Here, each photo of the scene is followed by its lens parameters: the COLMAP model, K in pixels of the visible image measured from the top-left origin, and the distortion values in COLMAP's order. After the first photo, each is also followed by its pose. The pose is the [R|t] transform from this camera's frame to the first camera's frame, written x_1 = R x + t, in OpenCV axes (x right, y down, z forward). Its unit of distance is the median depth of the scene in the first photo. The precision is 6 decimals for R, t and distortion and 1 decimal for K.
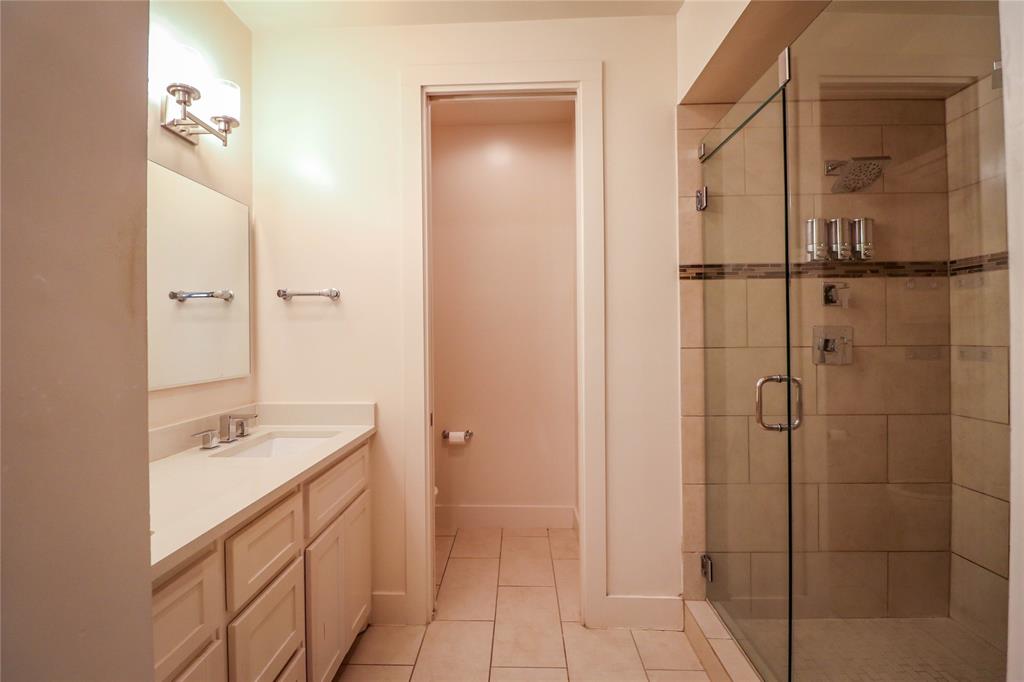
lens RADIAL K [[490.7, 0, 509.3], [0, 490.7, 342.1], [0, 0, 1]] dist [-0.010440, -0.004051]
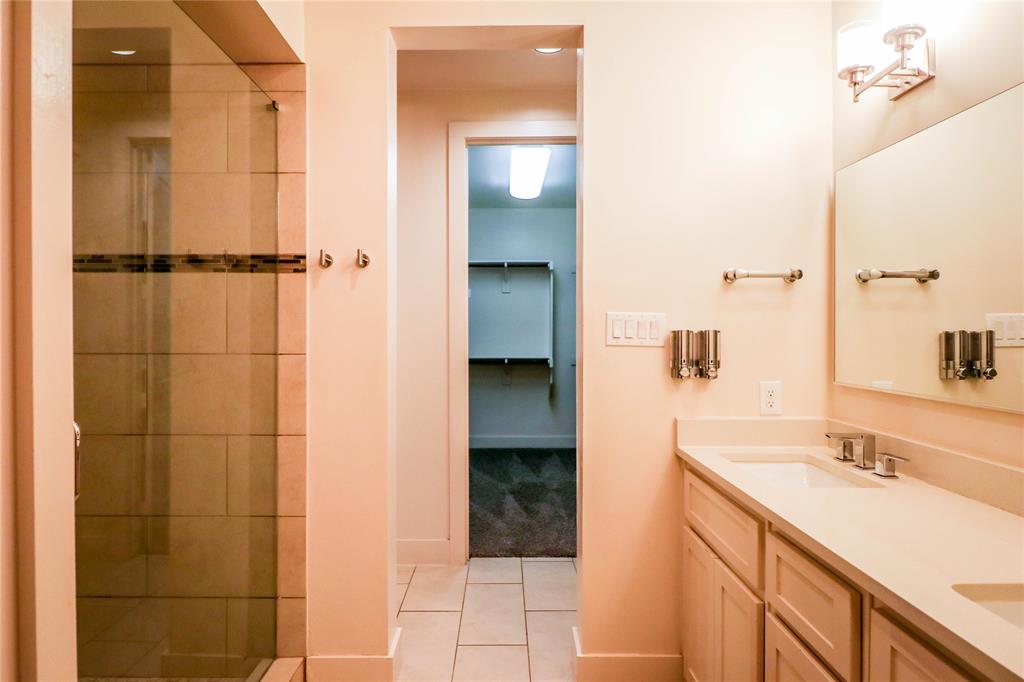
lens RADIAL K [[596.6, 0, 511.1], [0, 596.6, 336.0], [0, 0, 1]] dist [-0.003618, -0.000640]
pose [[0.999493, 0.013879, 0.028660, 1.073727], [-0.013411, 0.999775, -0.016448, -0.011101], [-0.028882, 0.016055, 0.999454, -0.041968]]
